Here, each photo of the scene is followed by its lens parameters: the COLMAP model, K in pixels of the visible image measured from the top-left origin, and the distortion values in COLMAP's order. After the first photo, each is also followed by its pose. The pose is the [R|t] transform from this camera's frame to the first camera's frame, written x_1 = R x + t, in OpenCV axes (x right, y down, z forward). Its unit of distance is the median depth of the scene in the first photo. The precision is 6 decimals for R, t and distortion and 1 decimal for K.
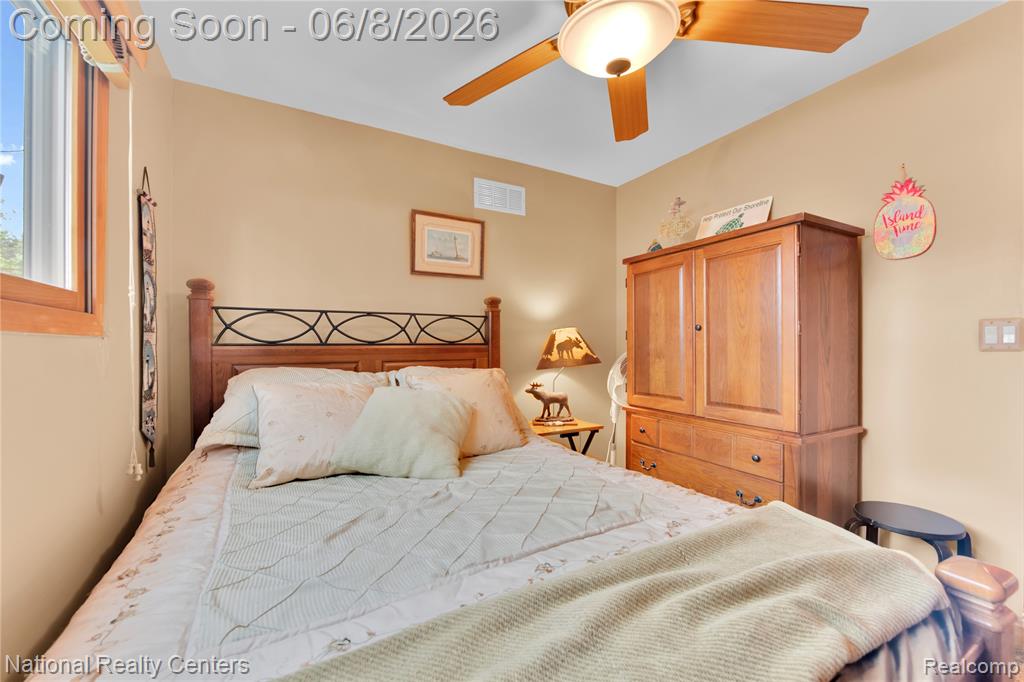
lens RADIAL K [[420.6, 0, 512.3], [0, 420.6, 344.0], [0, 0, 1]] dist [0.004603, -0.004045]
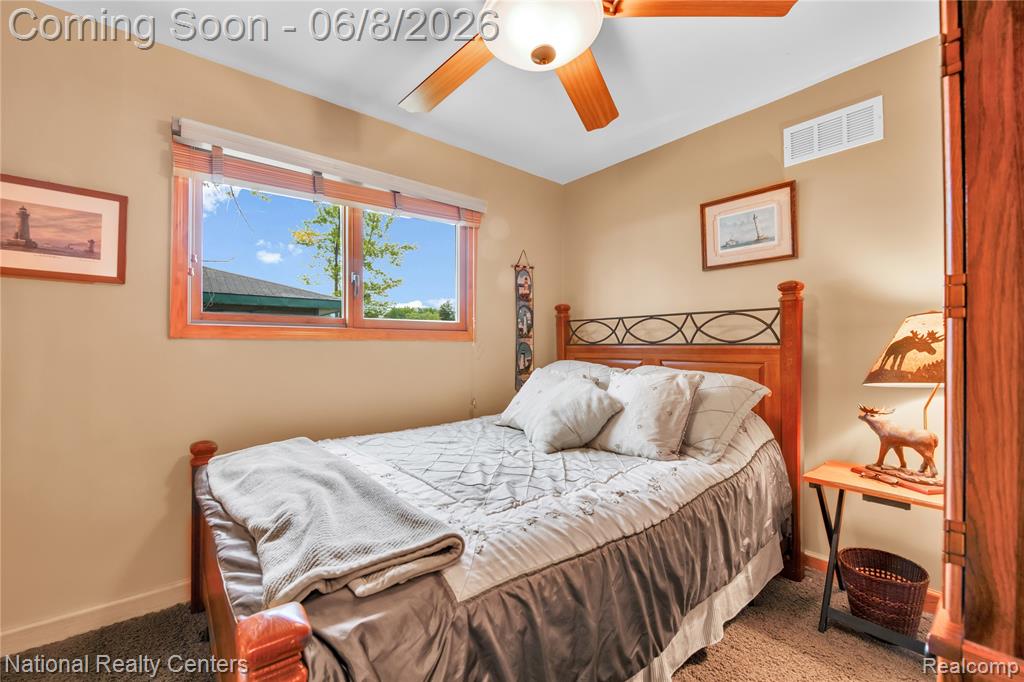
lens RADIAL K [[420.6, 0, 517.2], [0, 420.6, 339.5], [0, 0, 1]] dist [0.004603, -0.004045]
pose [[0.181908, -0.008448, -0.983279, 0.627267], [0.002486, 0.999964, -0.008132, -0.003493], [0.983312, -0.000965, 0.181923, 0.406187]]
